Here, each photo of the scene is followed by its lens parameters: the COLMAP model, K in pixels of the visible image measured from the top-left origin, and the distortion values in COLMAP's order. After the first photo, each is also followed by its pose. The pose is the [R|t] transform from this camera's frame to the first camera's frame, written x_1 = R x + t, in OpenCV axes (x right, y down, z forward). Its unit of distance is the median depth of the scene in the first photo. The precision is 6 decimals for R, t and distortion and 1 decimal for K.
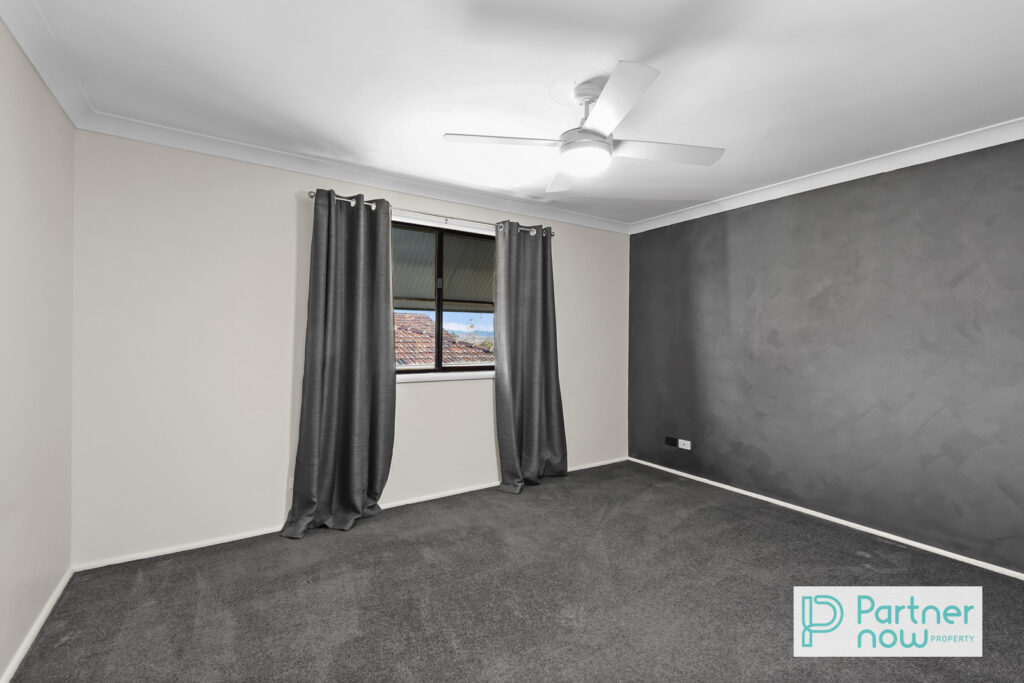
lens RADIAL K [[457.7, 0, 512.8], [0, 457.7, 342.7], [0, 0, 1]] dist [-0.005575, -0.000909]
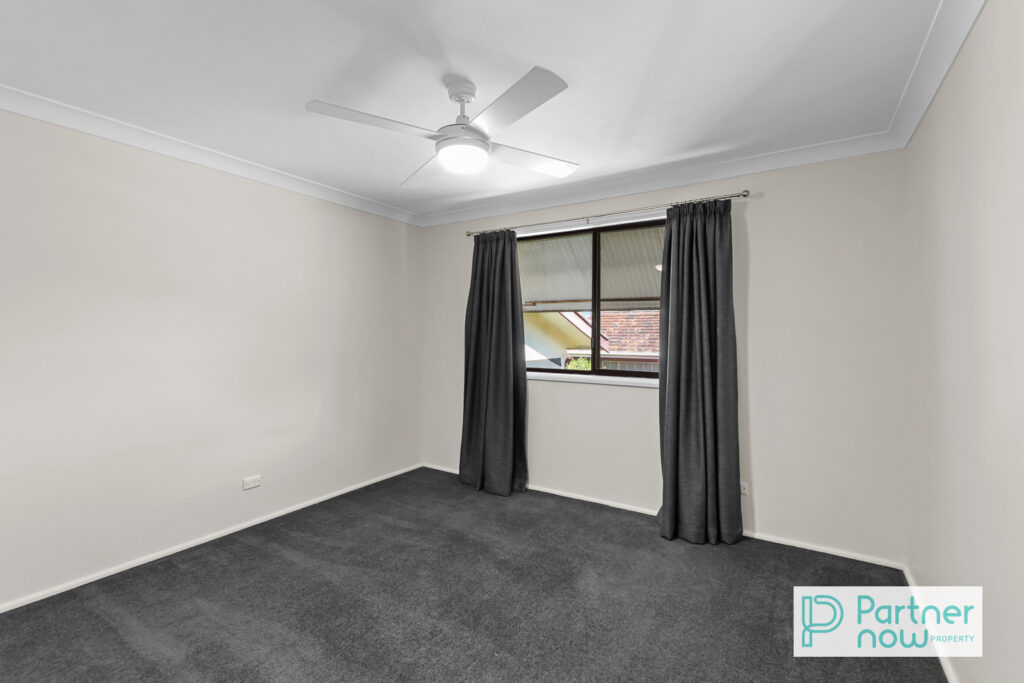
lens RADIAL K [[457.7, 0, 514.5], [0, 457.7, 334.6], [0, 0, 1]] dist [-0.005575, -0.000909]
pose [[0.429114, -0.011196, -0.903181, 0.647505], [-0.016472, 0.999660, -0.020218, 0.002160], [0.903100, 0.023553, 0.428783, 0.428687]]
